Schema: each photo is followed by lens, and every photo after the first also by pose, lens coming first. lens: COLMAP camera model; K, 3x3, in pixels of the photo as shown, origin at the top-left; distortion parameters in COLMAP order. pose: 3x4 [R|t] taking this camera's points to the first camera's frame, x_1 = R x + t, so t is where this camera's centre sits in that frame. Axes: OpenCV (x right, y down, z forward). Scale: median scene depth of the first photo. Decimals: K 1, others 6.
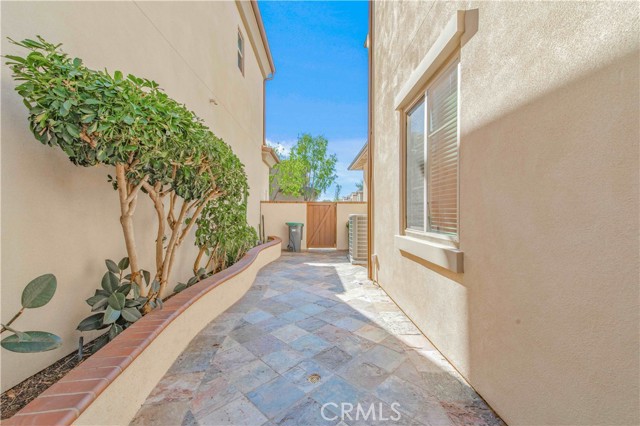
lens RADIAL K [[251.6, 0, 320.6], [0, 251.6, 213.5], [0, 0, 1]] dist [0.005761, -0.000748]
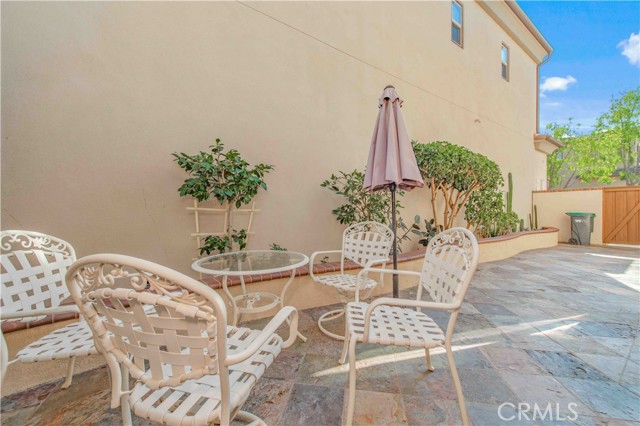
lens RADIAL K [[251.6, 0, 320.6], [0, 251.6, 213.5], [0, 0, 1]] dist [0.005761, -0.000748]
pose [[0.556878, -0.004661, -0.830581, 0.146698], [0.011476, 0.999932, 0.002083, 0.031775], [0.830515, -0.010692, 0.556893, -0.296511]]
